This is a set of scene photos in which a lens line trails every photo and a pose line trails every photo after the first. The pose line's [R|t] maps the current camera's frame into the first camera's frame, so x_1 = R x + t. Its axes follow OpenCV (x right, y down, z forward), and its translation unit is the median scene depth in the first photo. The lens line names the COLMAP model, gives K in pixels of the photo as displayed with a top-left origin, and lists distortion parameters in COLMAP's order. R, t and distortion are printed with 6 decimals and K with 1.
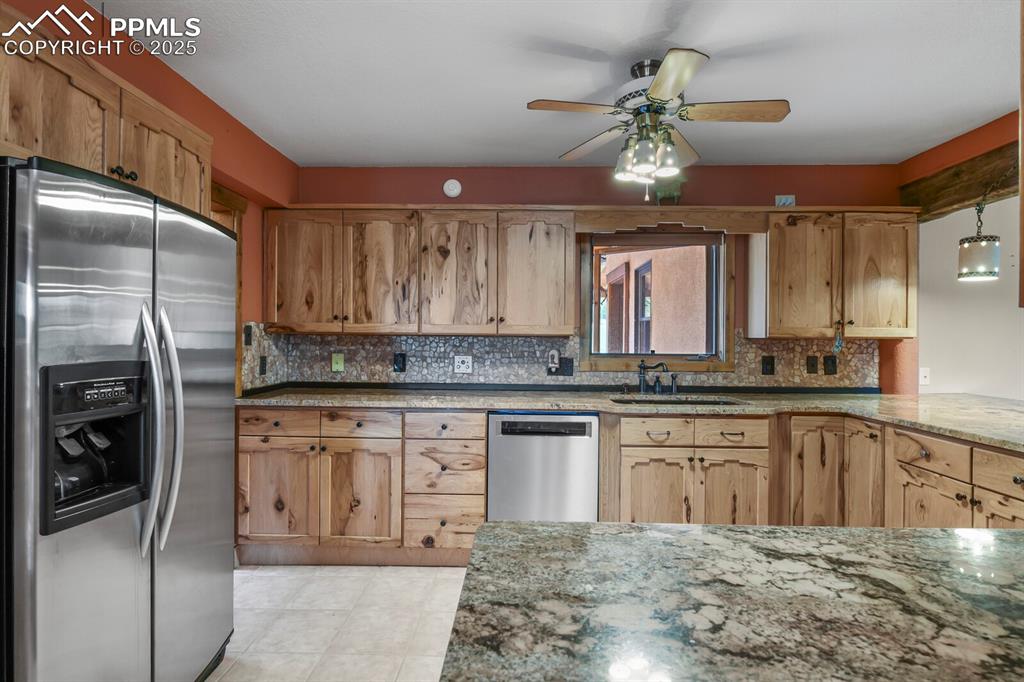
lens RADIAL K [[495.2, 0, 501.7], [0, 495.2, 339.7], [0, 0, 1]] dist [-0.010042, -0.002903]
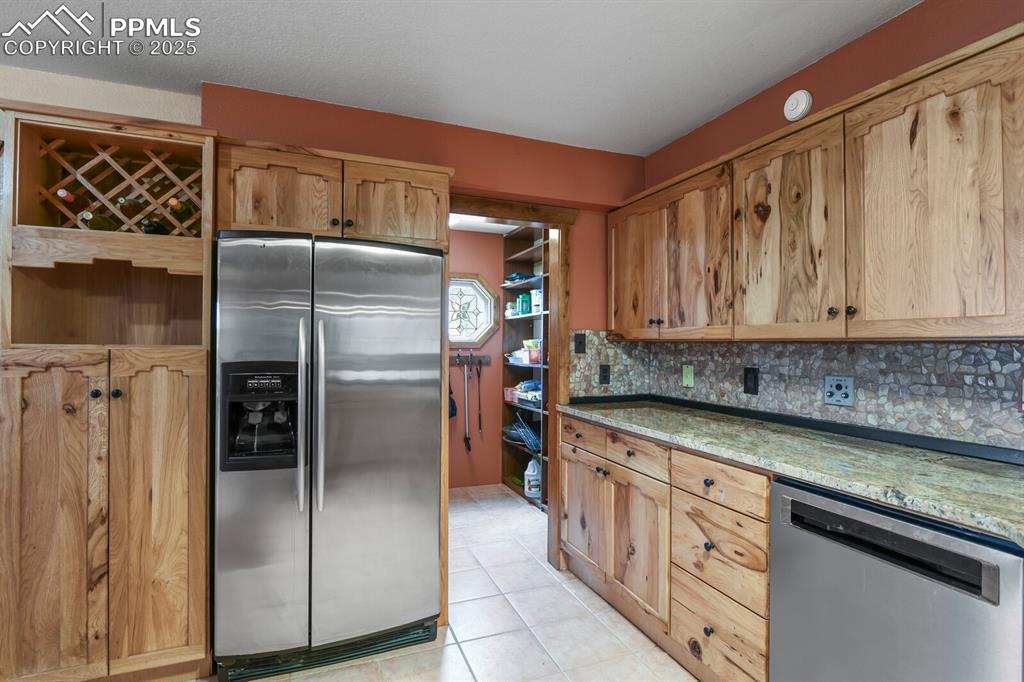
lens RADIAL K [[495.2, 0, 542.9], [0, 495.2, 340.0], [0, 0, 1]] dist [-0.010042, -0.002903]
pose [[0.410477, -0.013119, -0.911777, 0.350368], [-0.005152, 0.999847, -0.016706, 0.001216], [0.911857, 0.011555, 0.410346, 0.484125]]
